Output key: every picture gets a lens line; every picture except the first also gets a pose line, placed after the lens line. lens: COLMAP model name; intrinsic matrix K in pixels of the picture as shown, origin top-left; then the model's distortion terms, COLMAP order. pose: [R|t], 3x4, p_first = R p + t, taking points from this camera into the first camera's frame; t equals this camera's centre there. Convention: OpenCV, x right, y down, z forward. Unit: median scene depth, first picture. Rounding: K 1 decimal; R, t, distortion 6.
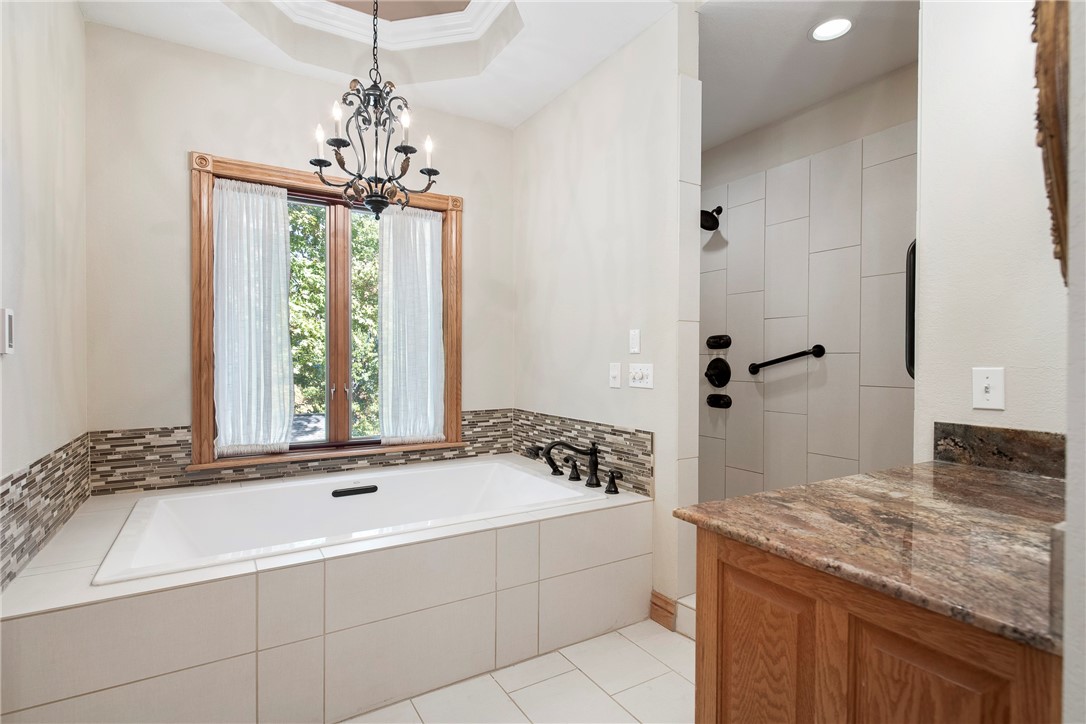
lens RADIAL K [[531.2, 0, 543.0], [0, 531.2, 362.0], [0, 0, 1]] dist [0.001499, 0.000160]
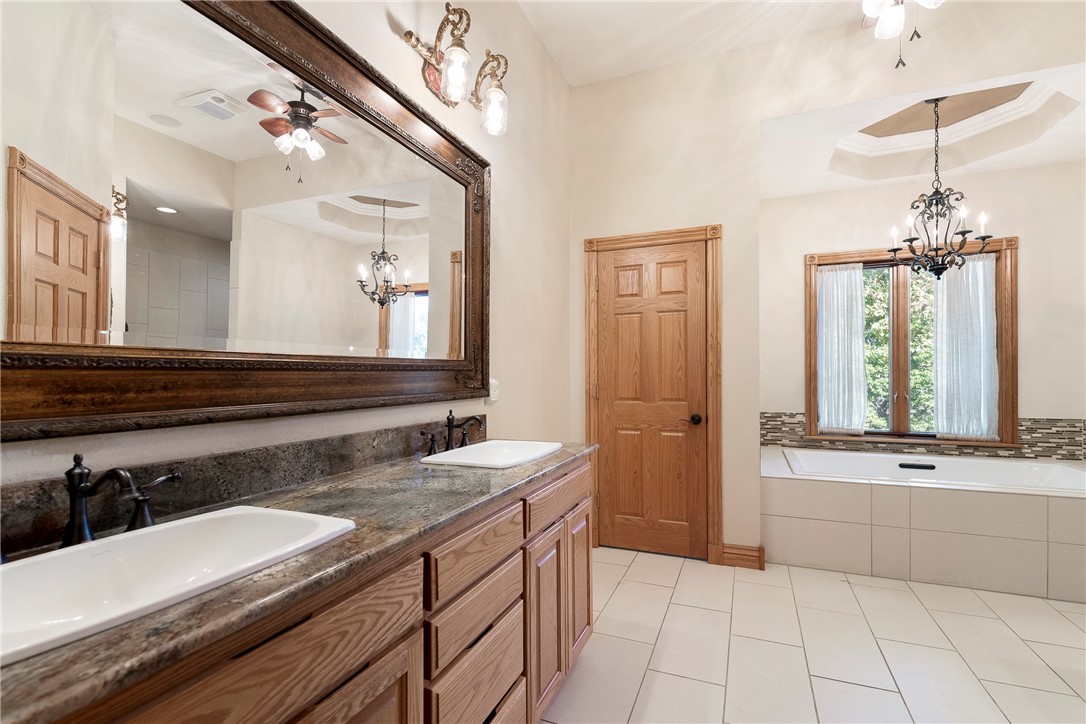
lens RADIAL K [[486.4, 0, 562.1], [0, 486.4, 374.6], [0, 0, 1]] dist [-0.001941, -0.000826]
pose [[0.608053, -0.003897, -0.793887, 0.096577], [-0.000716, 0.999985, -0.005457, 0.003740], [0.793896, 0.003887, 0.608041, -0.509967]]
